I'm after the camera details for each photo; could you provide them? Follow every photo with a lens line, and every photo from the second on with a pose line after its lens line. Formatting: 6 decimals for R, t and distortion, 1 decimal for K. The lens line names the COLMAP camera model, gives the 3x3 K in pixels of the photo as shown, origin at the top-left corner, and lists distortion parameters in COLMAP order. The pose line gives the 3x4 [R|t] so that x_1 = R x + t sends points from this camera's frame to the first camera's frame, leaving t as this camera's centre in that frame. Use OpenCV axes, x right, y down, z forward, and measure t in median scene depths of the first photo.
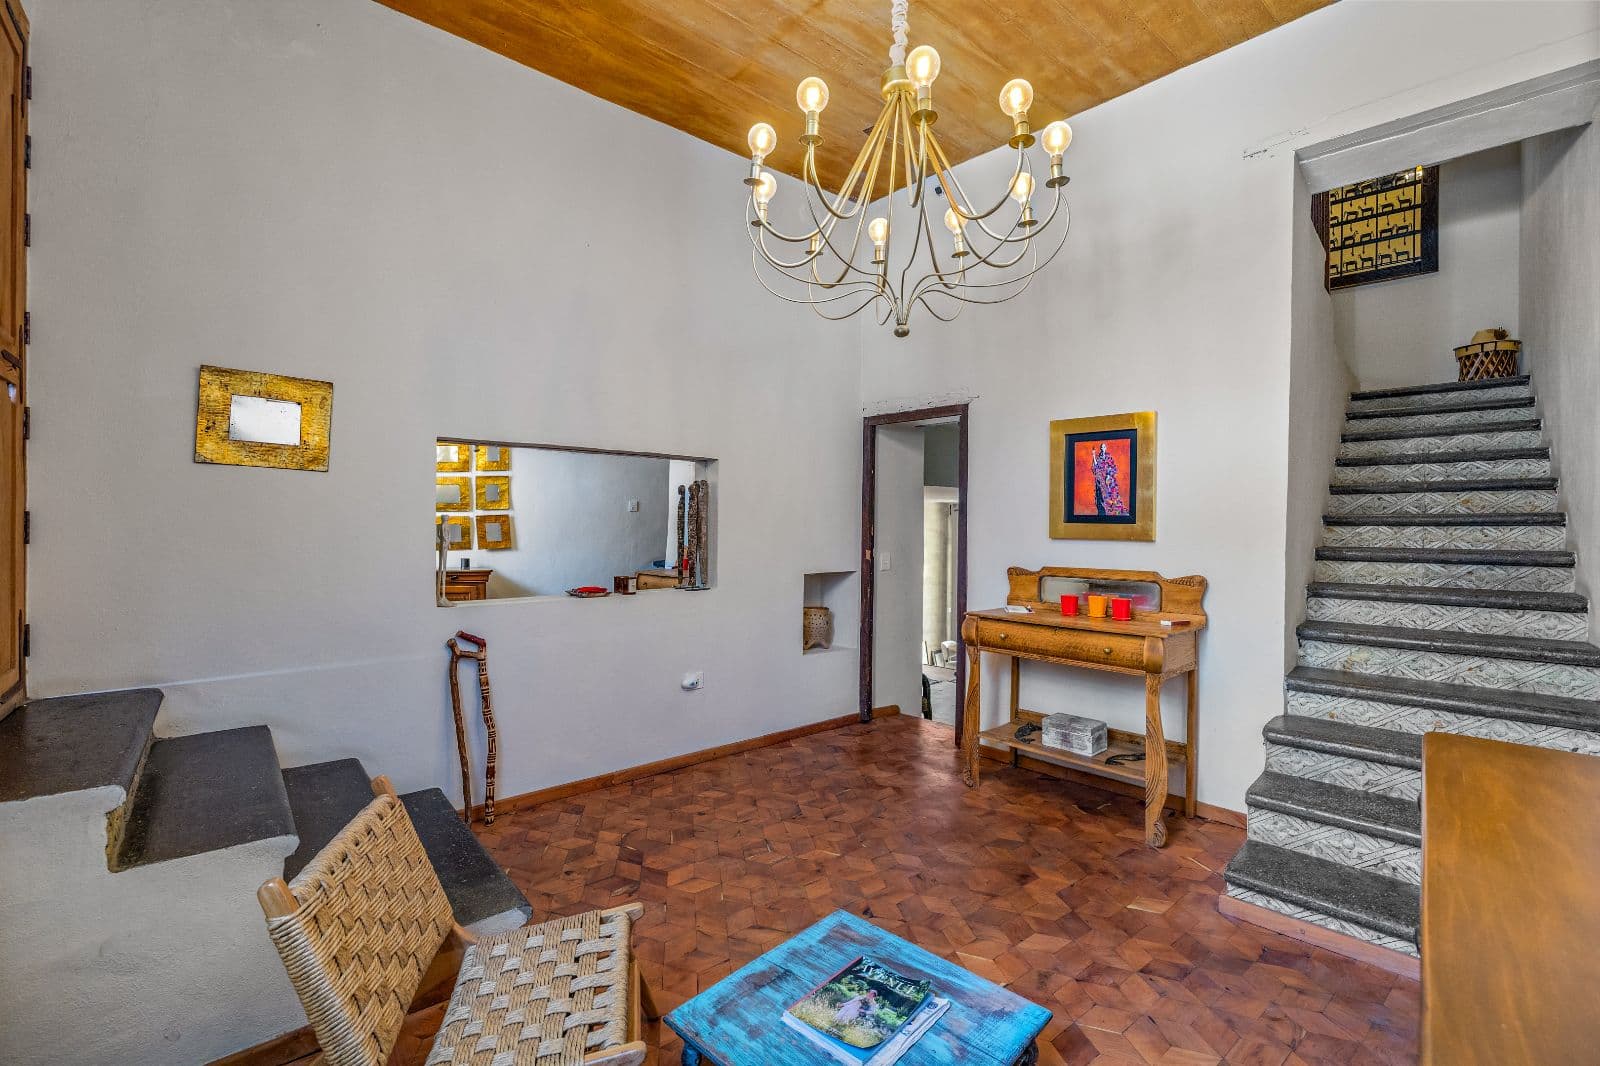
lens RADIAL K [[686.3, 0, 806.7], [0, 686.3, 525.1], [0, 0, 1]] dist [0.002249, 0.000208]
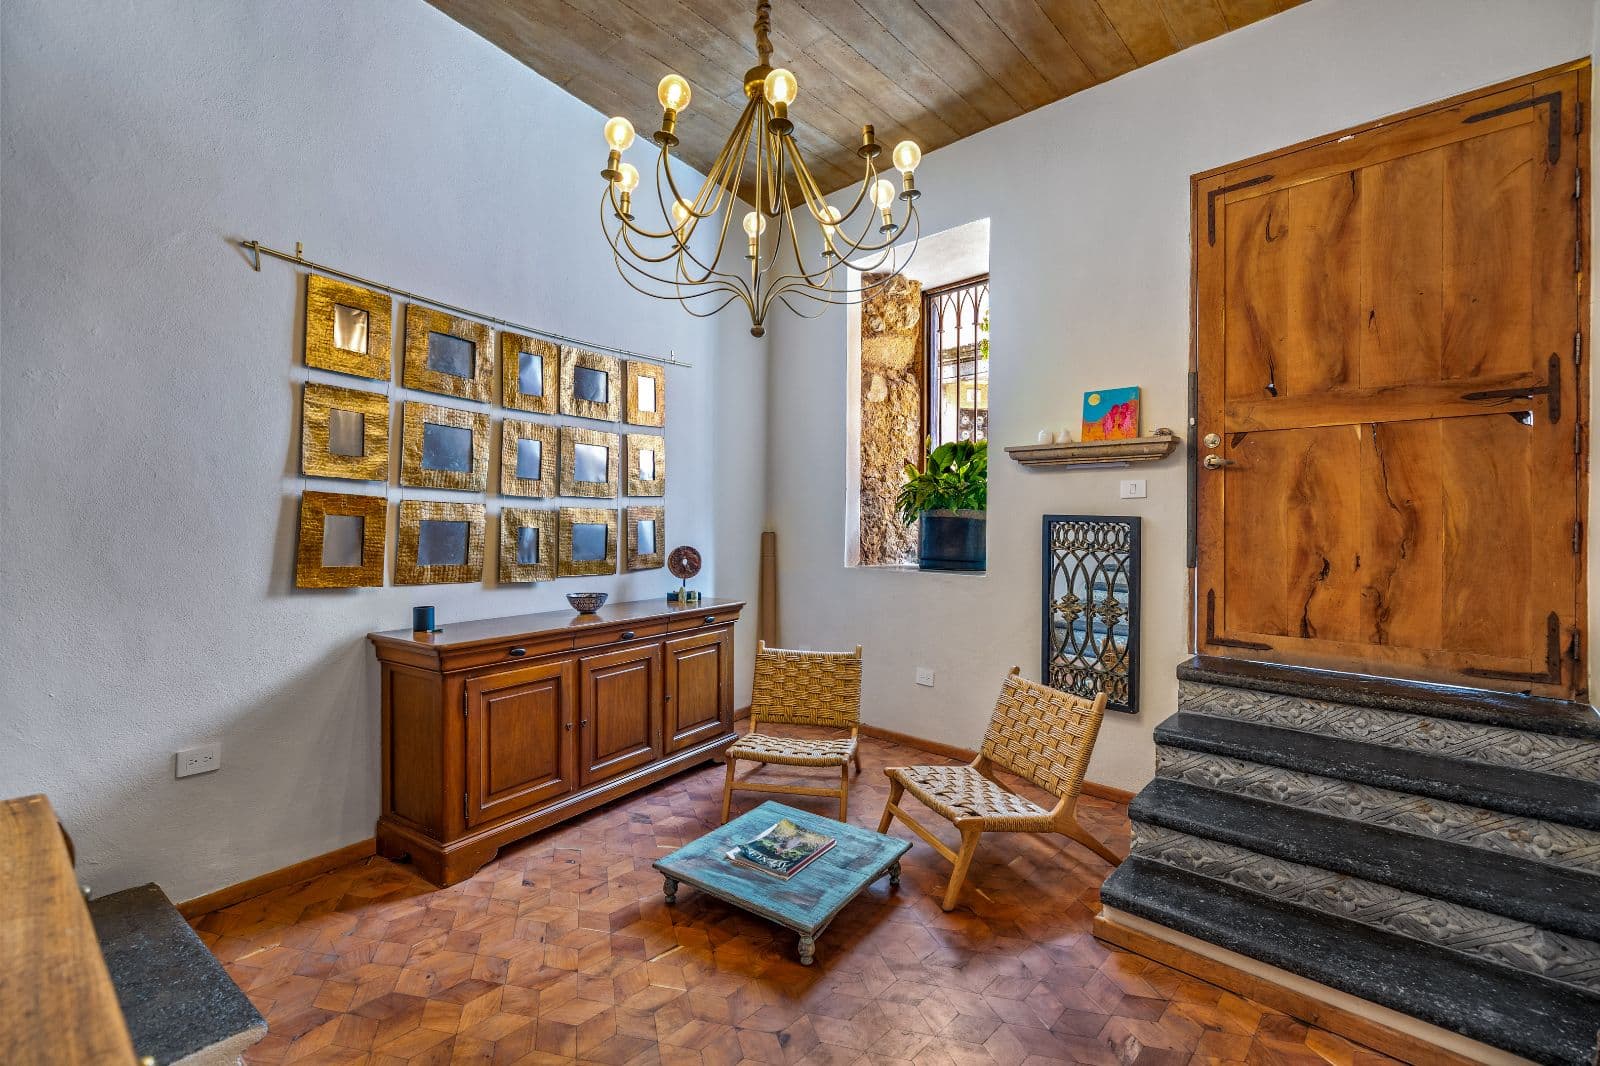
lens RADIAL K [[686.3, 0, 806.7], [0, 686.3, 525.1], [0, 0, 1]] dist [0.002249, 0.000208]
pose [[-0.991303, -0.015785, -0.130650, 0.228822], [-0.015349, 0.999873, -0.004342, 0.007476], [0.130702, -0.002299, -0.991419, 2.365018]]
